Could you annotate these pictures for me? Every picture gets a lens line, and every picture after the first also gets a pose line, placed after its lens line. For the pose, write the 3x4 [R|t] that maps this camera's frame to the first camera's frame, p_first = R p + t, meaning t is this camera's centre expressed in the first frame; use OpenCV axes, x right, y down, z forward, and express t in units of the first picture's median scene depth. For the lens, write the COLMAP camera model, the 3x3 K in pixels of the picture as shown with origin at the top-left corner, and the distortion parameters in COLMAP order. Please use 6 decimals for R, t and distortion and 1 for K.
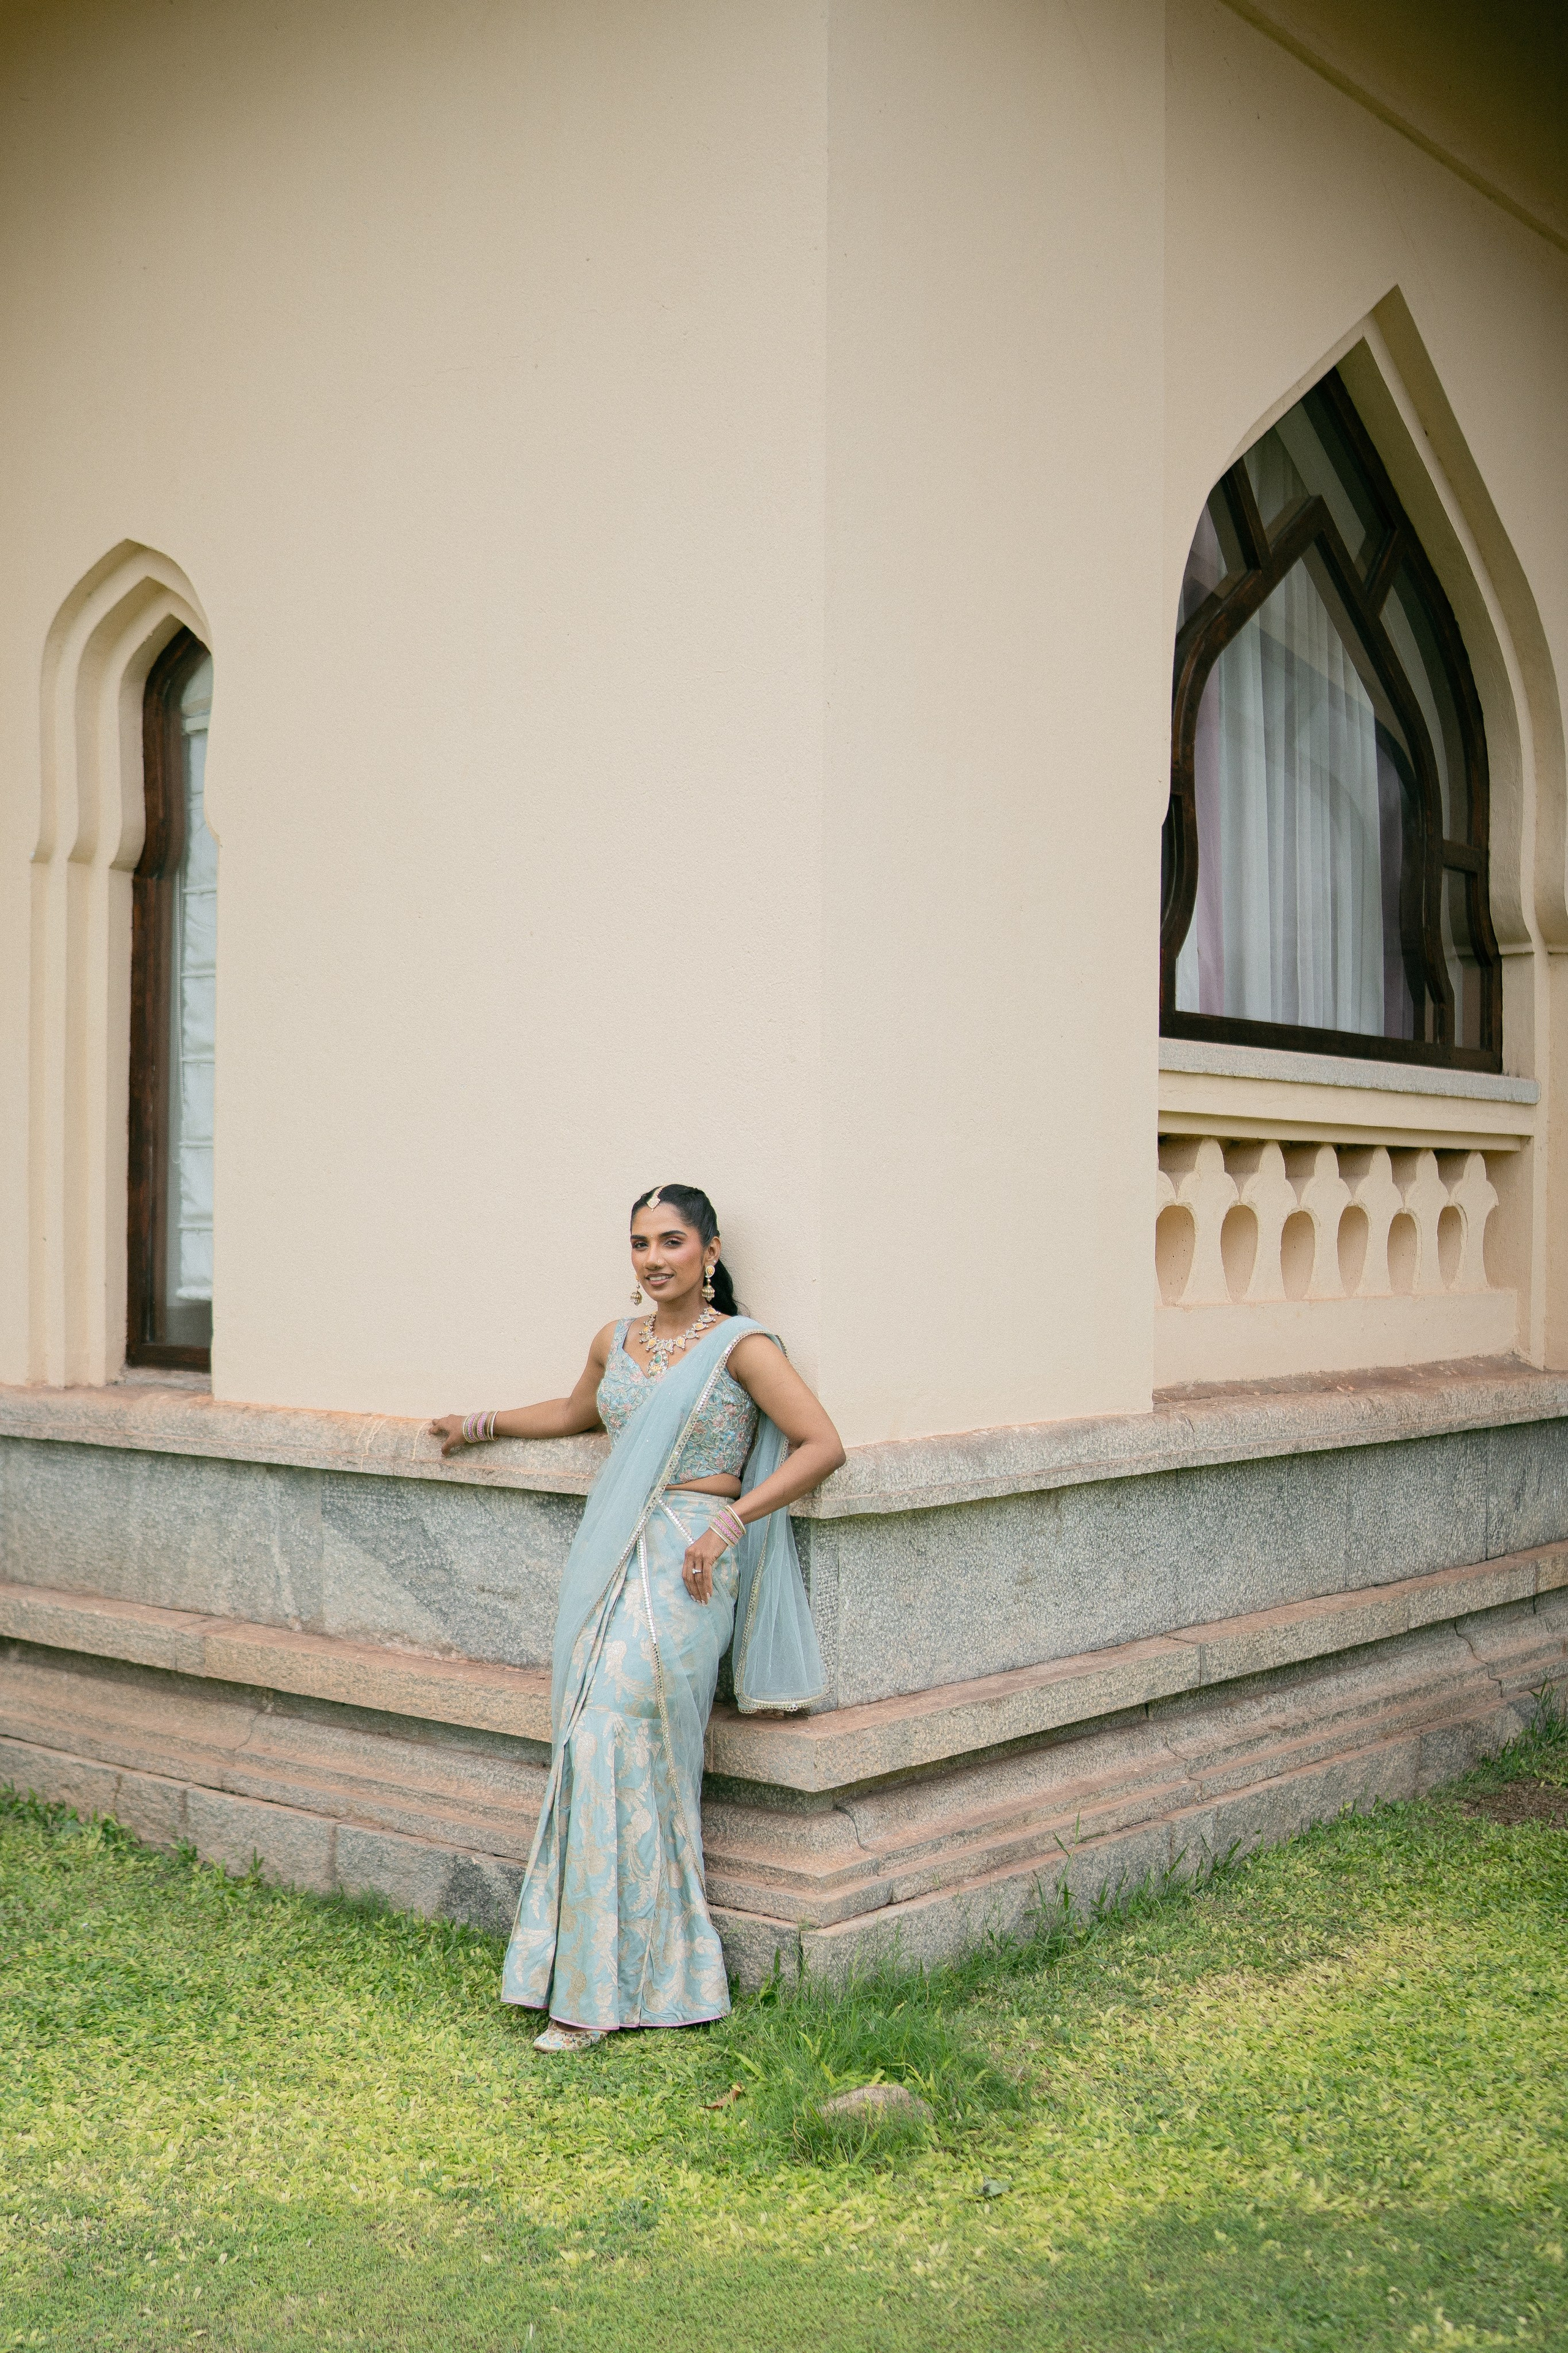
lens RADIAL K [[2841.3, 0, 603.7], [0, 2841.3, 1175.1], [0, 0, 1]] dist [-0.167518, 0.070269]
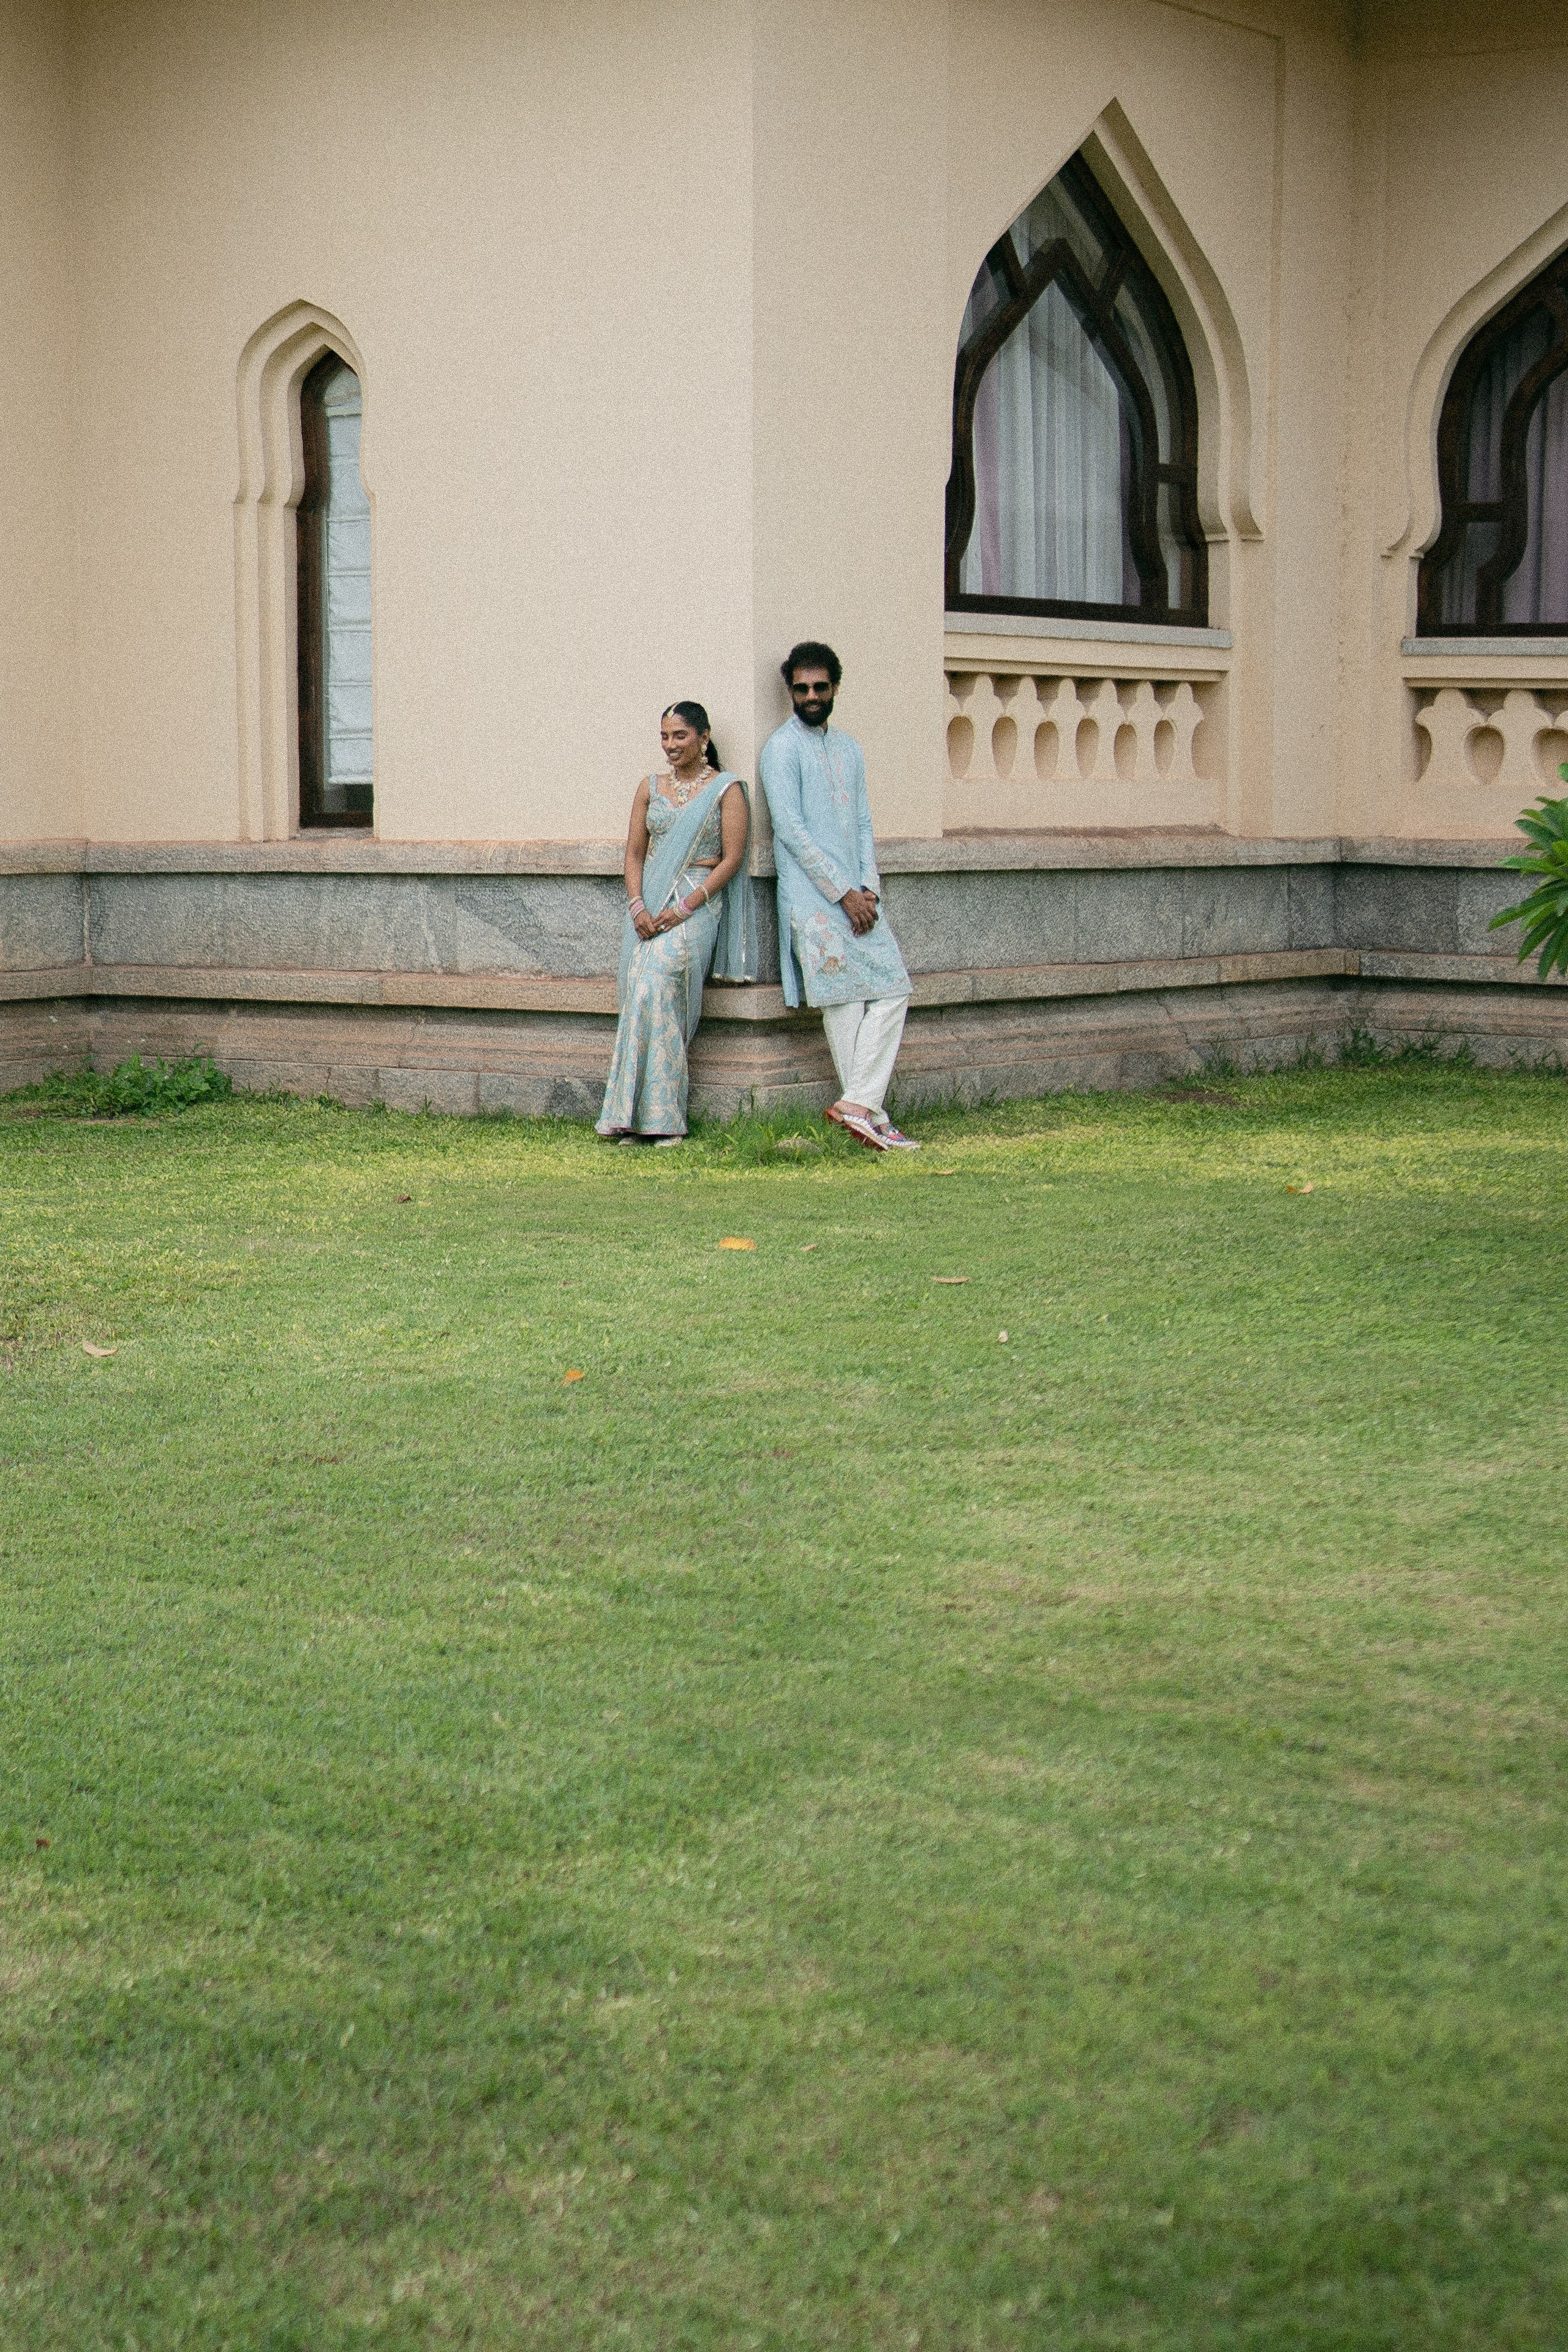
lens RADIAL K [[3664.6, 0, 784.0], [0, 3664.6, 1176.0], [0, 0, 1]] dist [-0.049873, 0.064158]
pose [[0.993077, -0.025853, 0.114583, -0.169328], [0.011993, 0.992697, 0.120038, 0.022942], [-0.116850, -0.117833, 0.986135, -1.276414]]
